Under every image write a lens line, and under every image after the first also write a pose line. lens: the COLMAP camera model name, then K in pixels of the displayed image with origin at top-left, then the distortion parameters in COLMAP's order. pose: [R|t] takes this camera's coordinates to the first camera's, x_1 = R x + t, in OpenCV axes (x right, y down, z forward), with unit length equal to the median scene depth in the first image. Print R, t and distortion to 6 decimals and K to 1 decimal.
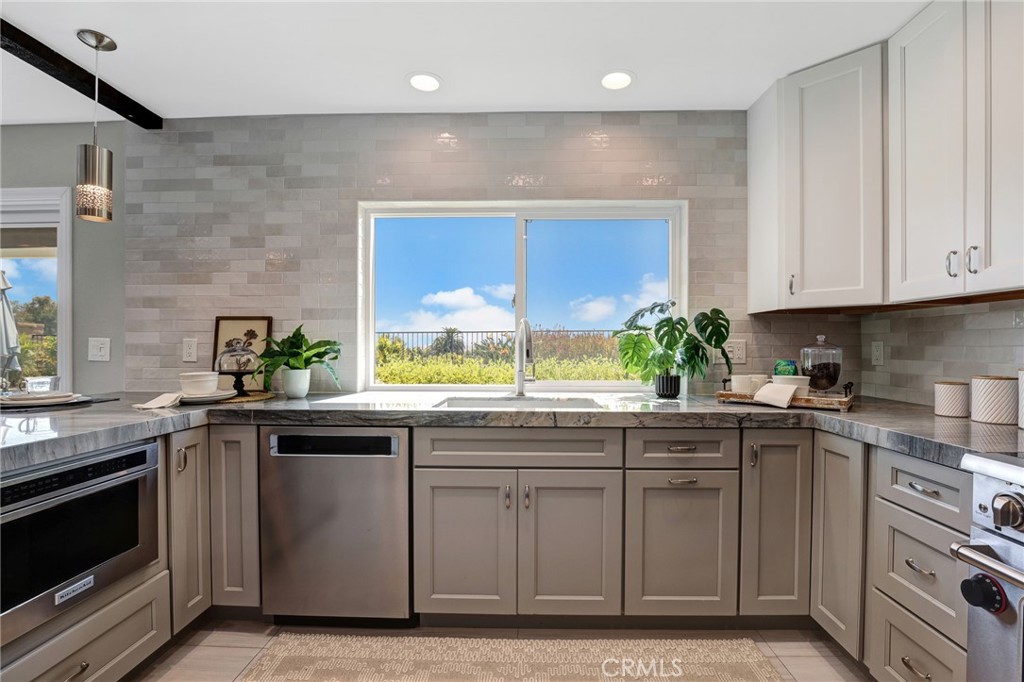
lens RADIAL K [[468.3, 0, 524.2], [0, 468.3, 348.8], [0, 0, 1]] dist [-0.031467, 0.000759]
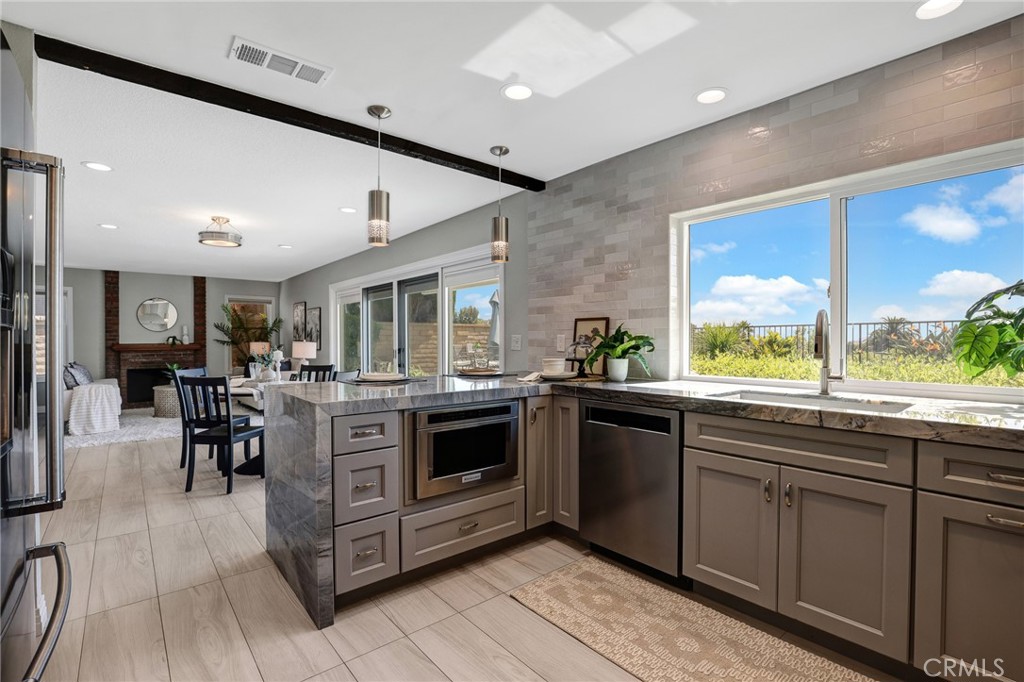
lens RADIAL K [[472.1, 0, 524.3], [0, 472.1, 344.4], [0, 0, 1]] dist [-0.029957, 0.000403]
pose [[0.670501, 0.004981, -0.741892, 0.348544], [-0.003226, 0.999988, 0.003798, 0.001265], [0.741902, -0.000153, 0.670509, -0.057819]]
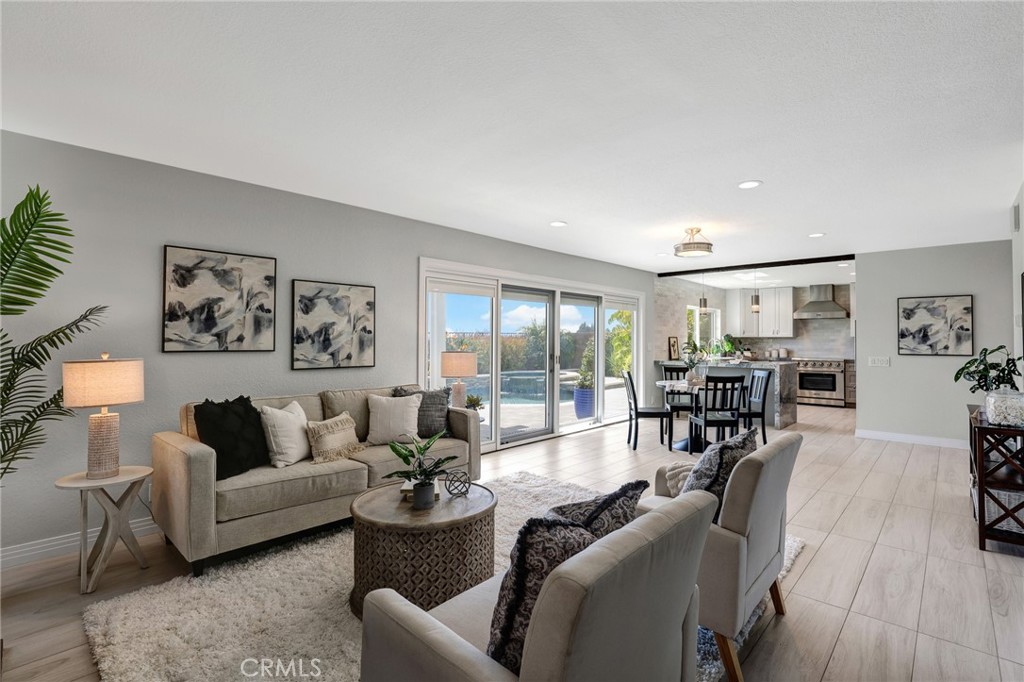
lens RADIAL K [[466.9, 0, 526.7], [0, 466.9, 330.3], [0, 0, 1]] dist [-0.036494, 0.000169]
pose [[0.665644, 0.017901, 0.746054, -5.056280], [0.002961, 0.999641, -0.026627, -0.040411], [-0.746263, 0.019933, 0.665352, -0.598601]]
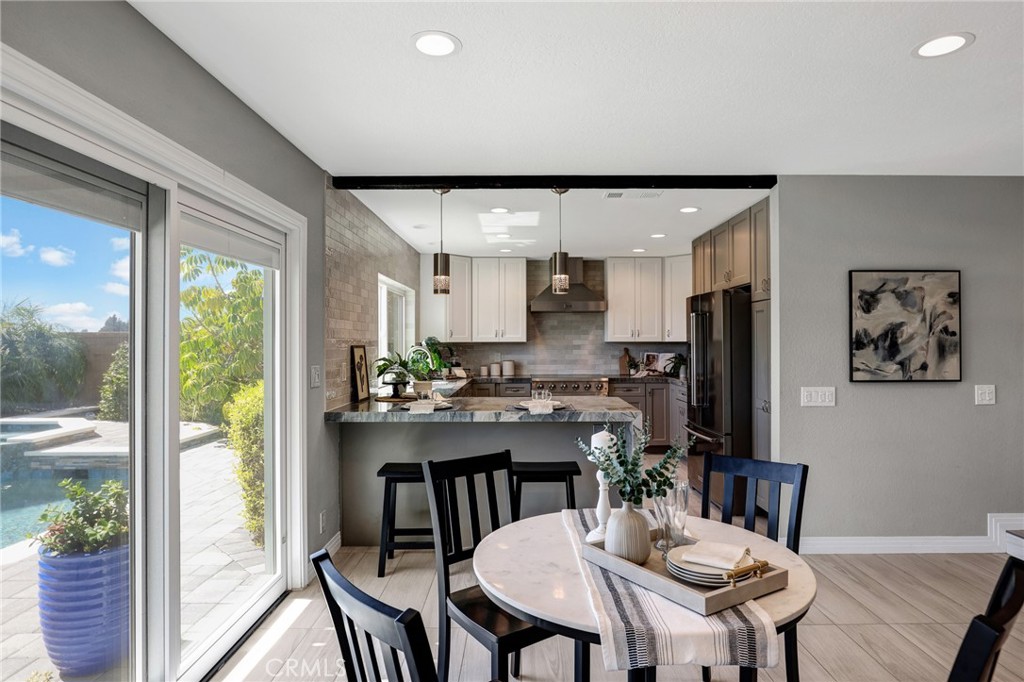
lens RADIAL K [[571.5, 0, 514.9], [0, 571.5, 340.2], [0, 0, 1]] dist [-0.016408, -0.000148]
pose [[-0.008719, -0.000049, 0.999962, -3.051327], [0.011726, 0.999931, 0.000151, -0.105728], [-0.999893, 0.011726, -0.008718, 0.722861]]
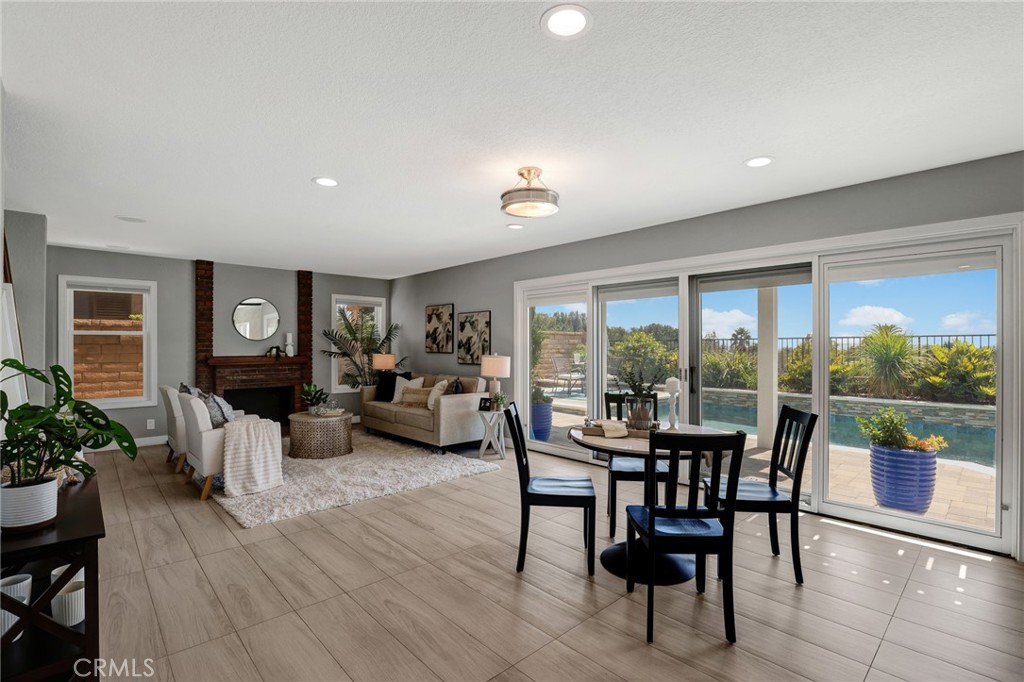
lens RADIAL K [[472.1, 0, 524.3], [0, 472.1, 344.4], [0, 0, 1]] dist [-0.029957, 0.000403]
pose [[0.709283, -0.002594, -0.704919, -1.439845], [-0.006270, 0.999930, -0.009989, -0.041189], [0.704896, 0.011505, 0.709218, -0.759876]]
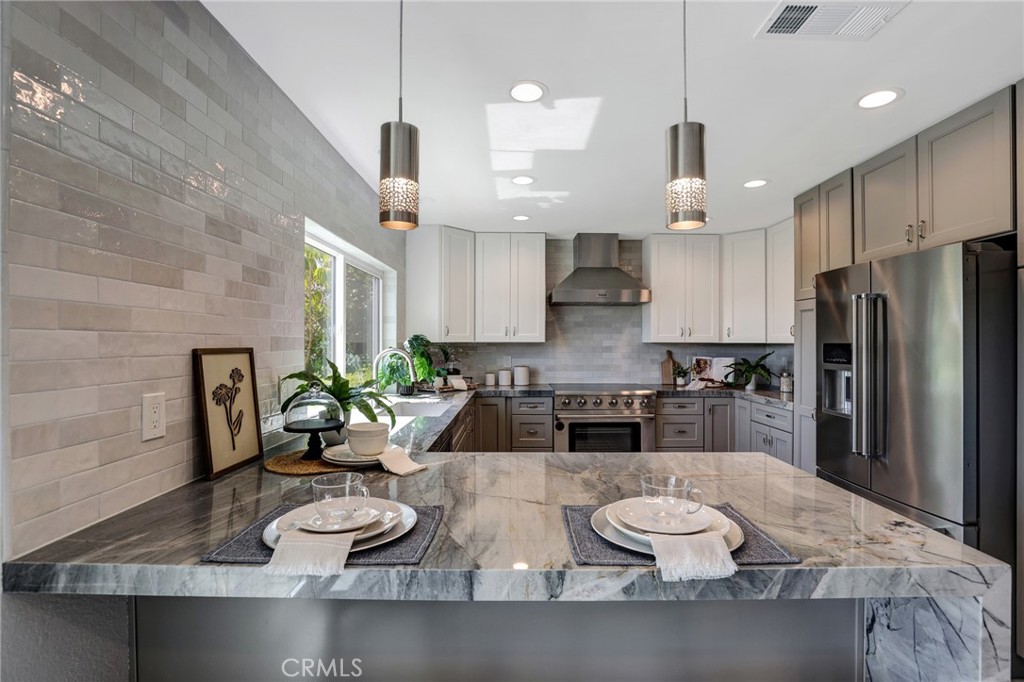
lens RADIAL K [[470.0, 0, 519.0], [0, 470.0, 345.1], [0, 0, 1]] dist [-0.035198, 0.009359]
pose [[-0.025215, -0.008635, 0.999645, -1.648944], [0.007060, 0.999936, 0.008816, -0.101150], [-0.999657, 0.007279, -0.025153, 0.810916]]
